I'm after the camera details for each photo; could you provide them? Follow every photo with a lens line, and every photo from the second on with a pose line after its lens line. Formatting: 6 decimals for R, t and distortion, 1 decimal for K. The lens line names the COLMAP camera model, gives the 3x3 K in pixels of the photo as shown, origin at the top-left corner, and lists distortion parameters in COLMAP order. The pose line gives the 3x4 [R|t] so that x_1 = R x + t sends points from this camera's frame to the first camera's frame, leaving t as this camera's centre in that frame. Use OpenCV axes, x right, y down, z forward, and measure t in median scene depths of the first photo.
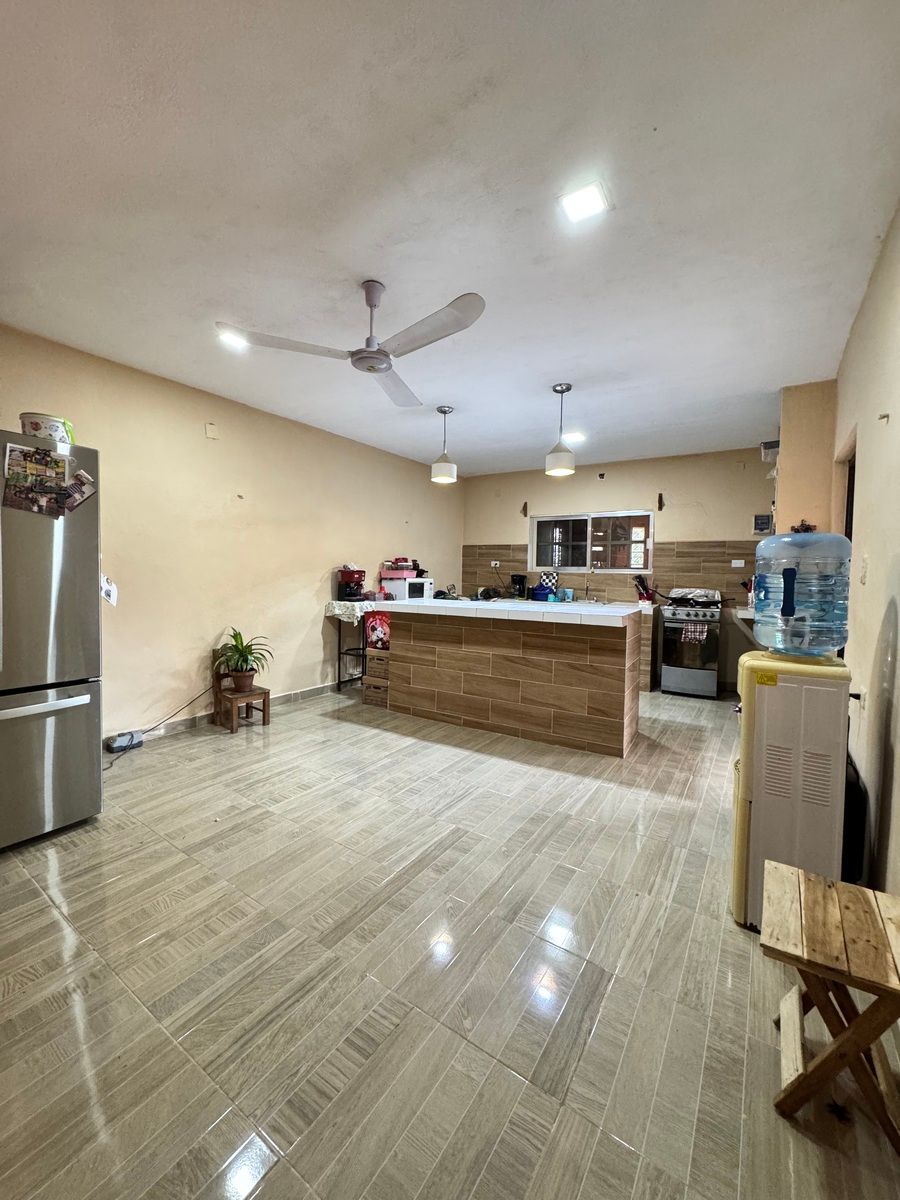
lens RADIAL K [[479.3, 0, 449.7], [0, 479.3, 591.8], [0, 0, 1]] dist [-0.002491, 0.000269]
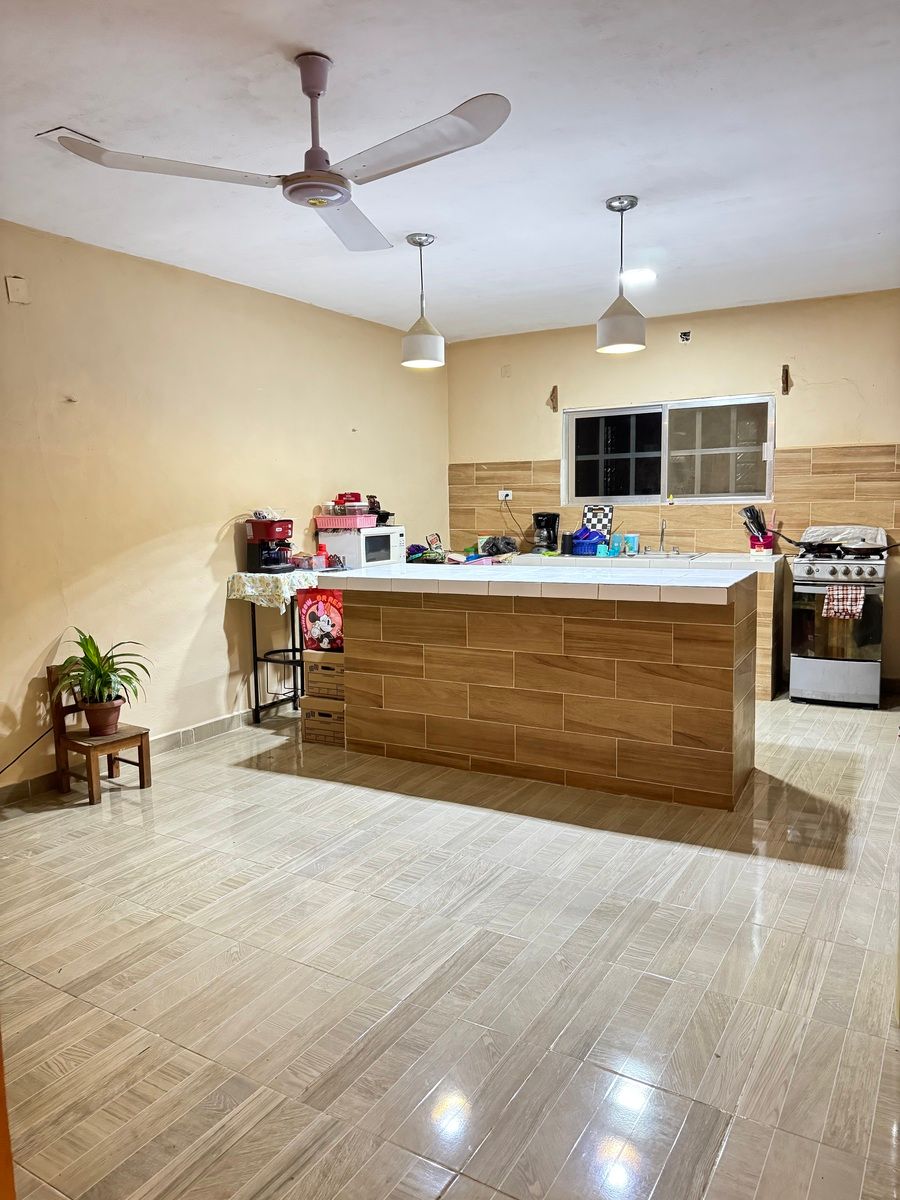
lens RADIAL K [[853.9, 0, 450.5], [0, 853.9, 590.9], [0, 0, 1]] dist [0.051453, -0.053993]
pose [[0.998295, -0.040132, 0.042392, -0.049654], [0.037033, 0.996751, 0.071521, -0.040525], [-0.045124, -0.069829, 0.996538, -0.101373]]
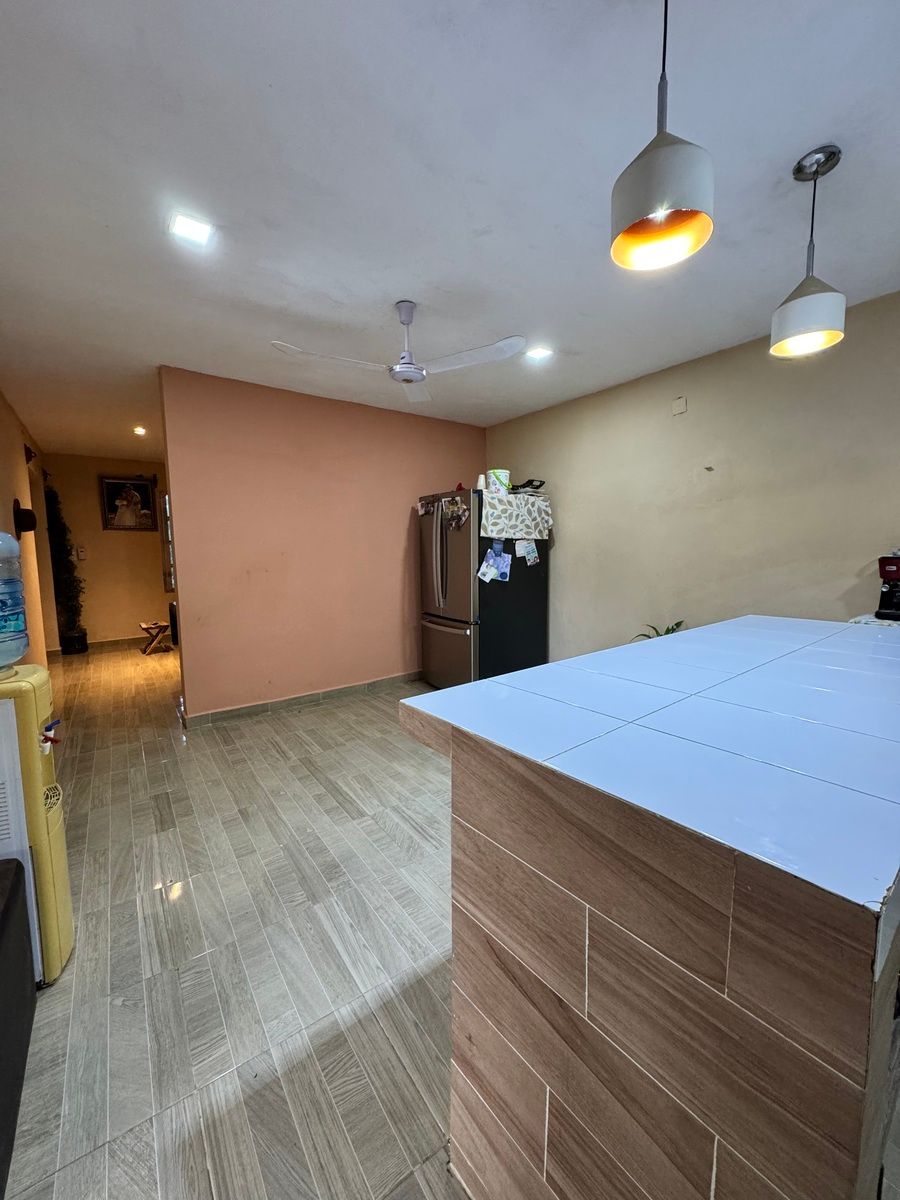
lens RADIAL K [[479.3, 0, 450.6], [0, 479.3, 596.8], [0, 0, 1]] dist [-0.002491, 0.000269]
pose [[-0.357226, 0.080541, -0.930539, 0.699251], [-0.028752, 0.994855, 0.097145, -0.061600], [0.933575, 0.061458, -0.353073, 1.215042]]
